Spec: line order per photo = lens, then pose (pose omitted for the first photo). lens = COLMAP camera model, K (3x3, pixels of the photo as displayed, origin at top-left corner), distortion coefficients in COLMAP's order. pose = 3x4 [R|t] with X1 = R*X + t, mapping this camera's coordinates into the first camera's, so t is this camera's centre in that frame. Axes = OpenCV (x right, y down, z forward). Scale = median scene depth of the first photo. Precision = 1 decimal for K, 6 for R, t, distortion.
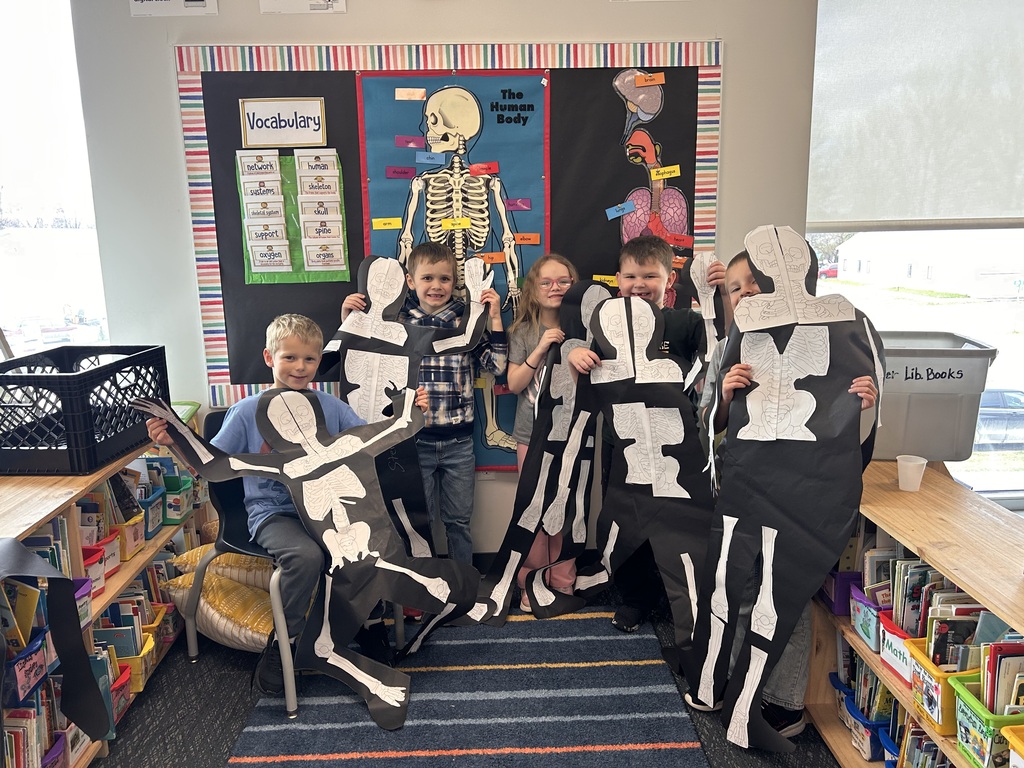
lens RADIAL K [[769.7, 0, 513.9], [0, 769.7, 389.4], [0, 0, 1]] dist [0.034590, -0.046561]
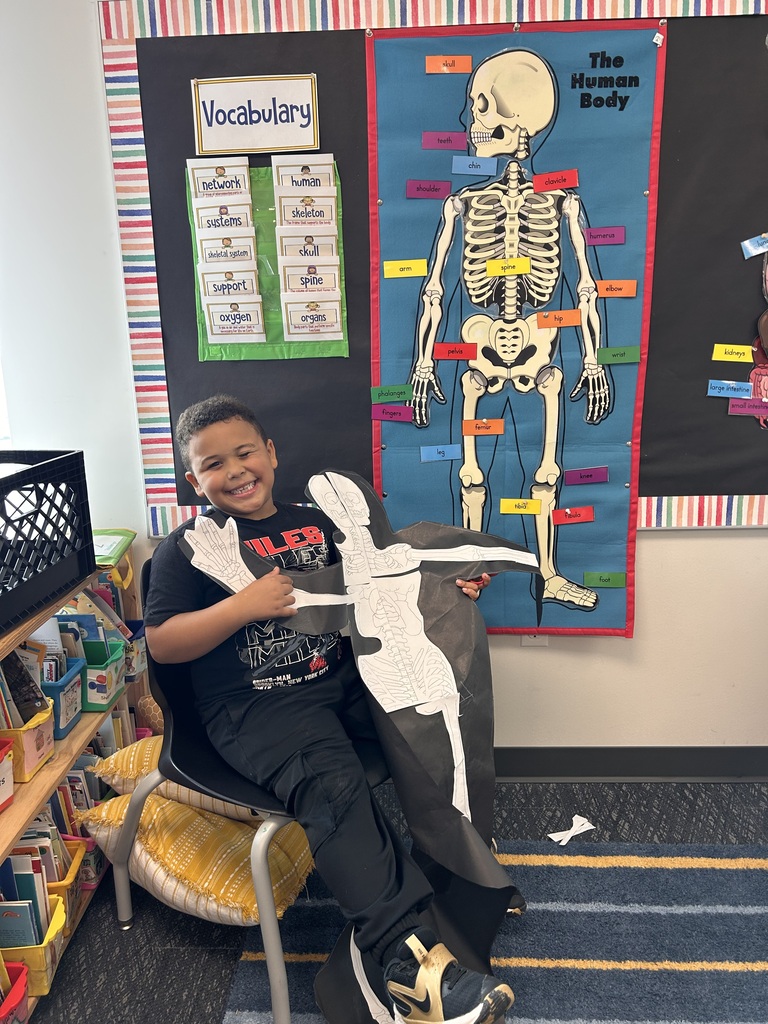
lens RADIAL K [[769.7, 0, 381.3], [0, 769.7, 510.3], [0, 0, 1]] dist [0.034590, -0.046561]
pose [[0.996927, 0.010745, -0.077596, -0.134580], [-0.008516, 0.999543, 0.029005, -0.025119], [0.077872, -0.028255, 0.996563, 0.333953]]
